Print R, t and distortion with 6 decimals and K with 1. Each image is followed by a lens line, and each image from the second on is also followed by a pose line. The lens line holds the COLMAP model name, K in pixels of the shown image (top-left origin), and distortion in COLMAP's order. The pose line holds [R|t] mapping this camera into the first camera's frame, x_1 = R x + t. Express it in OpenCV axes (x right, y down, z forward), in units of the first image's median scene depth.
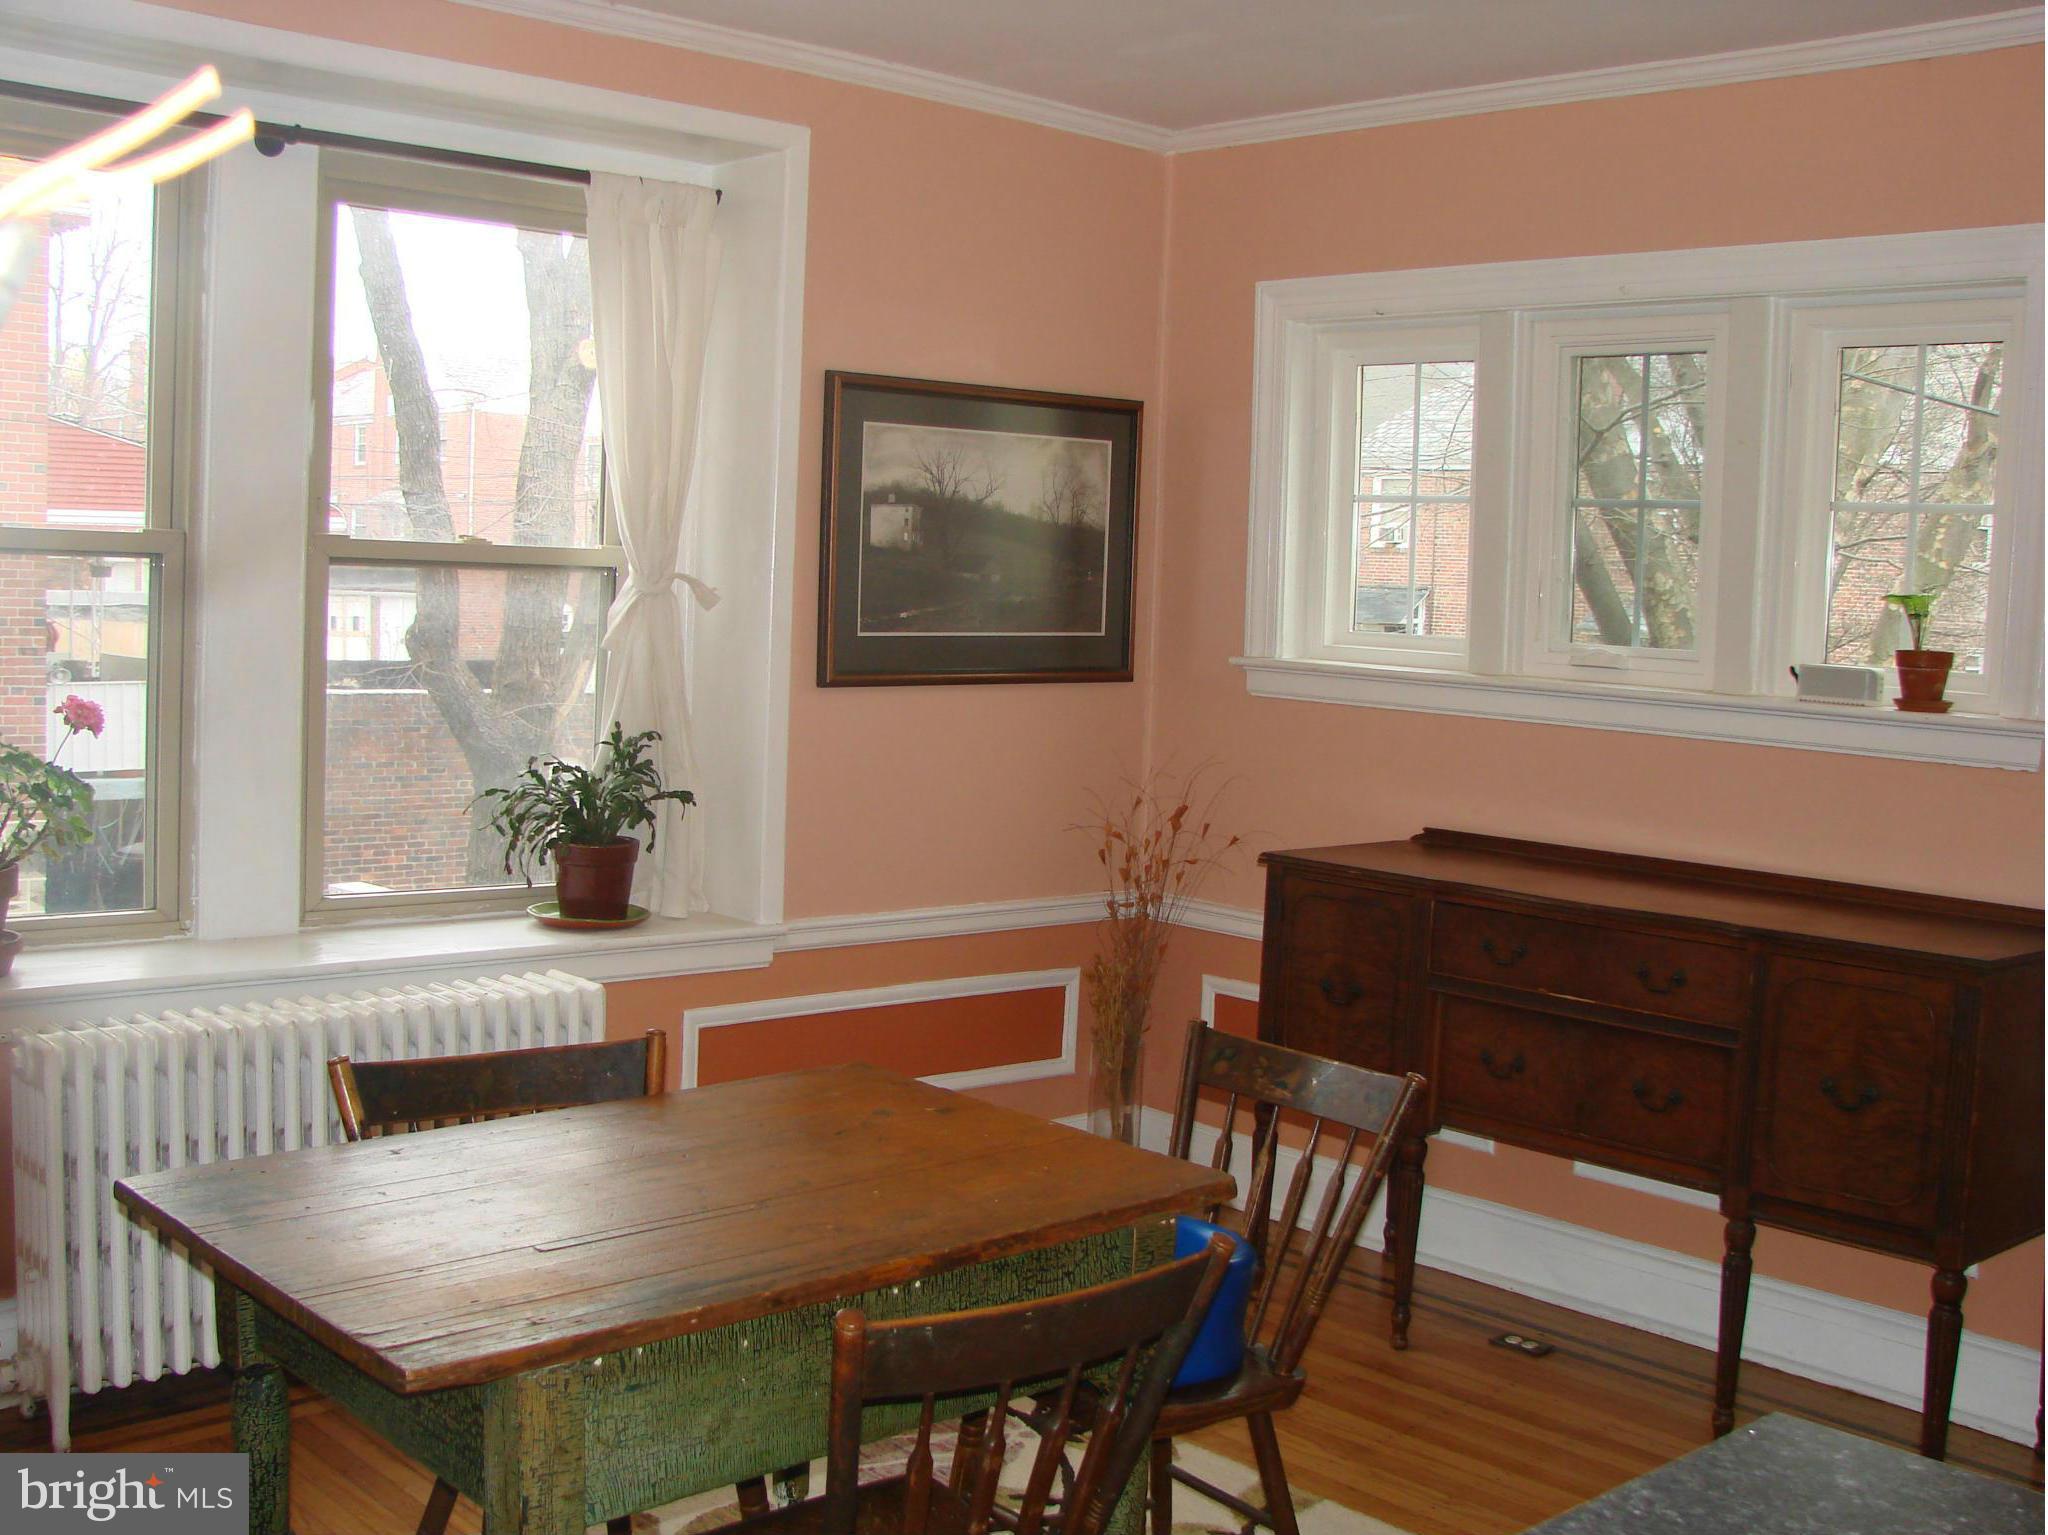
lens RADIAL K [[2208.5, 0, 1024.0], [0, 2208.5, 767.5], [0, 0, 1]] dist [-0.213612, 0.248185]
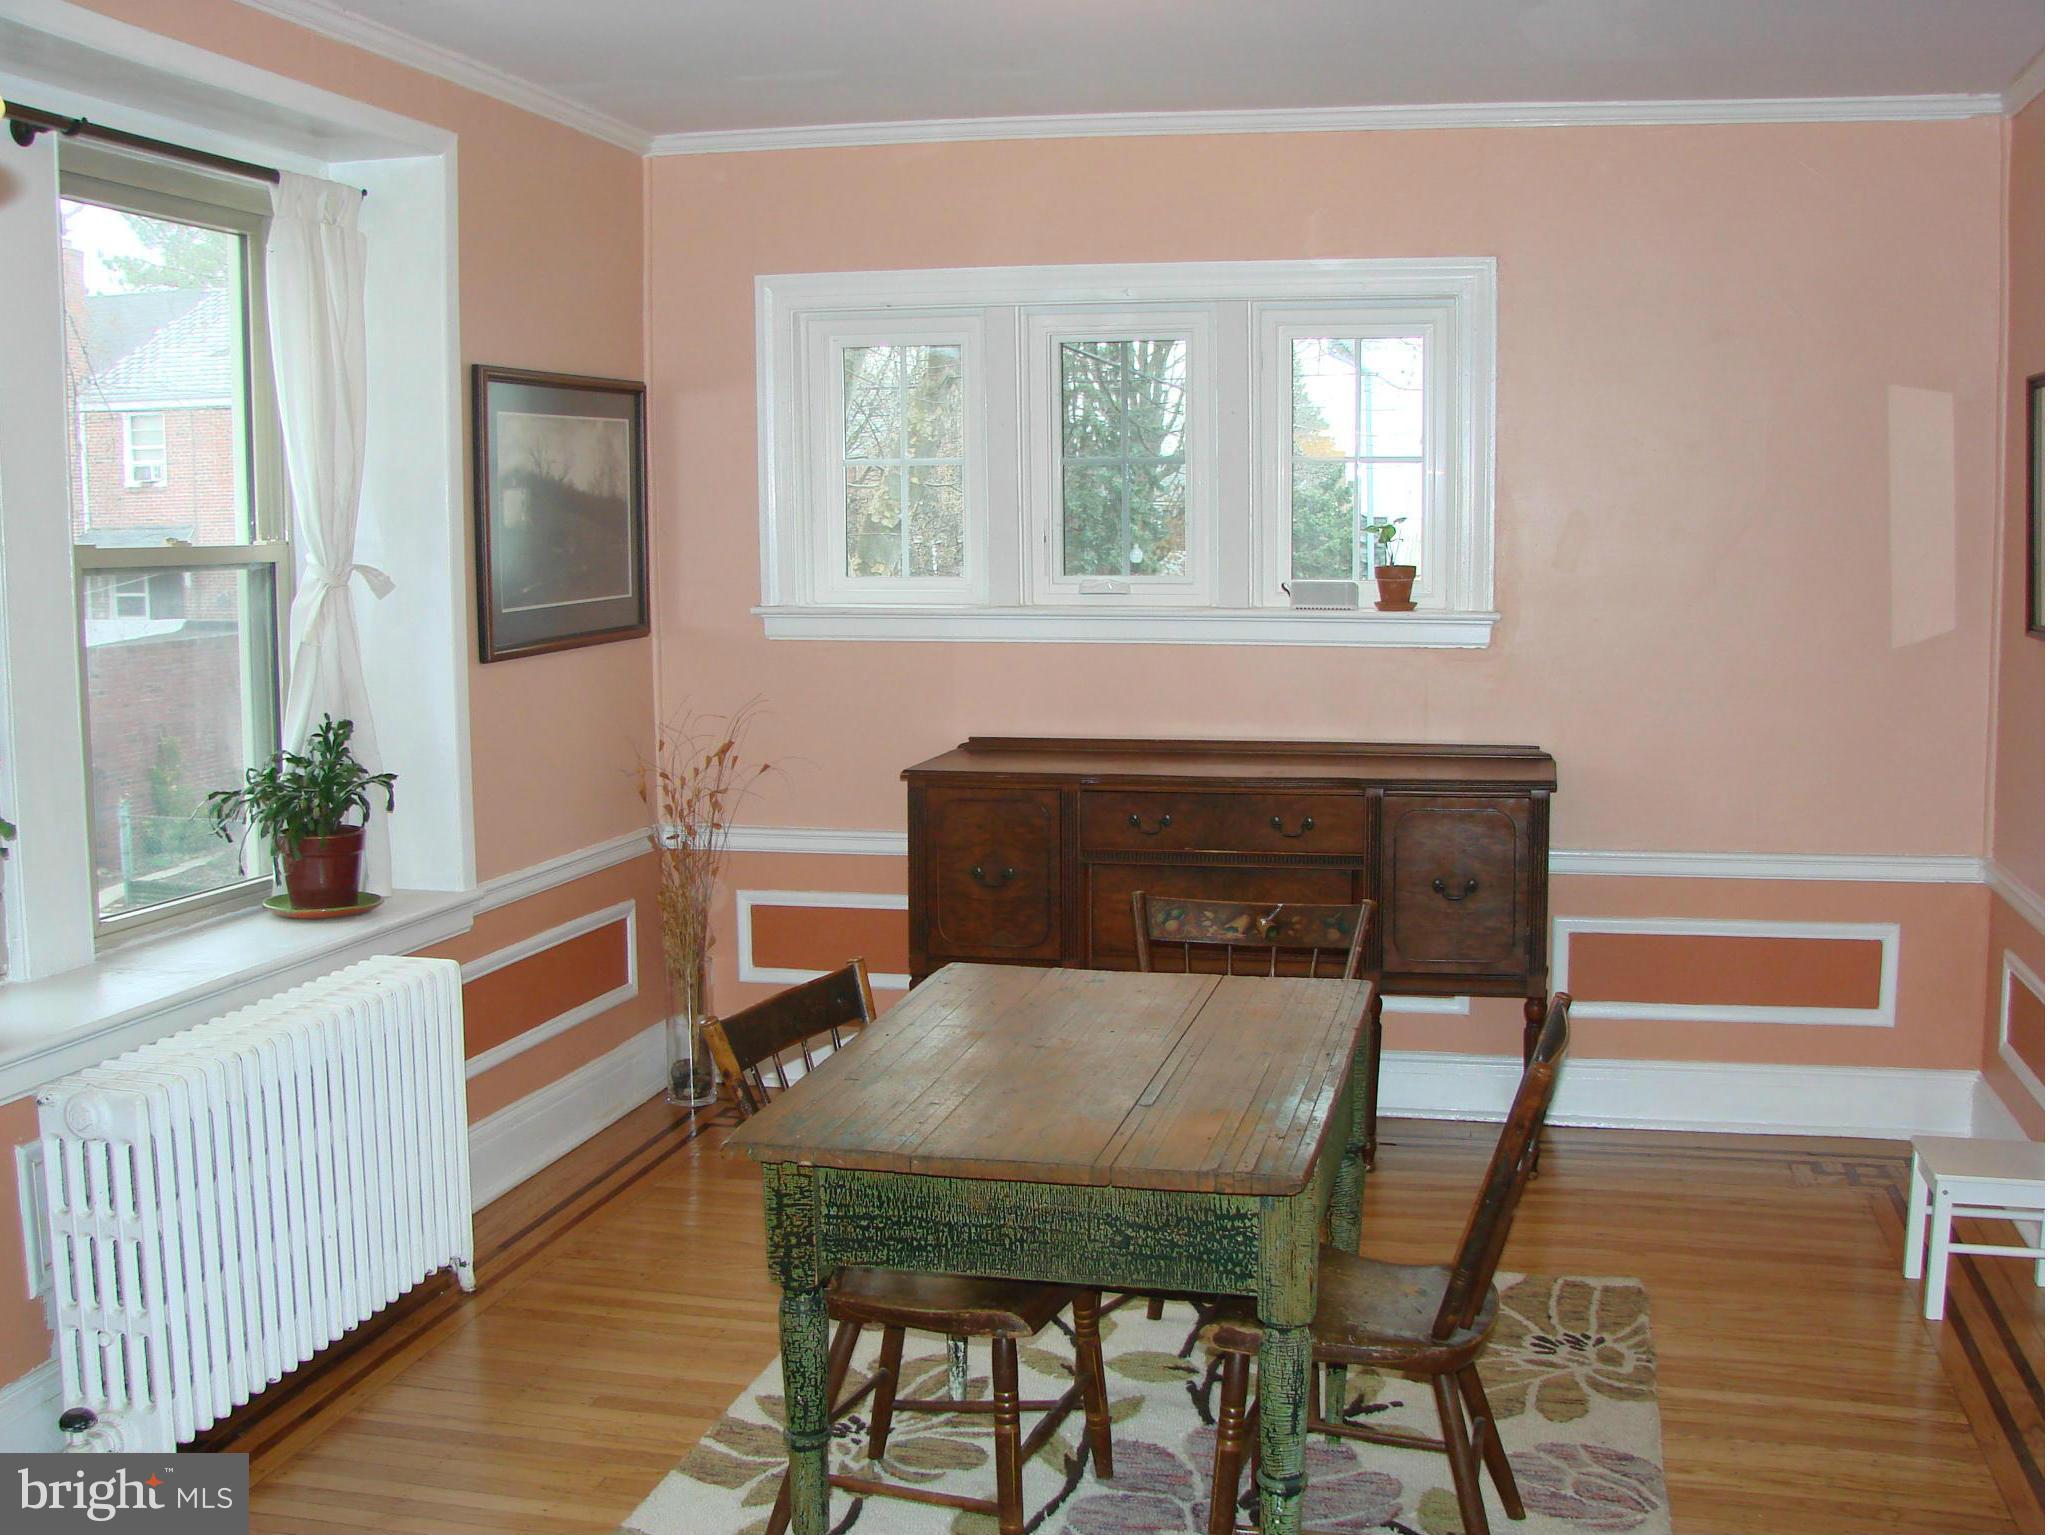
lens RADIAL K [[2208.5, 0, 1024.0], [0, 2208.5, 767.5], [0, 0, 1]] dist [-0.213612, 0.248185]
pose [[0.821611, -0.109102, 0.559511, -0.465070], [0.087867, 0.994022, 0.064802, -0.031413], [-0.563236, -0.004079, 0.826286, -0.015071]]
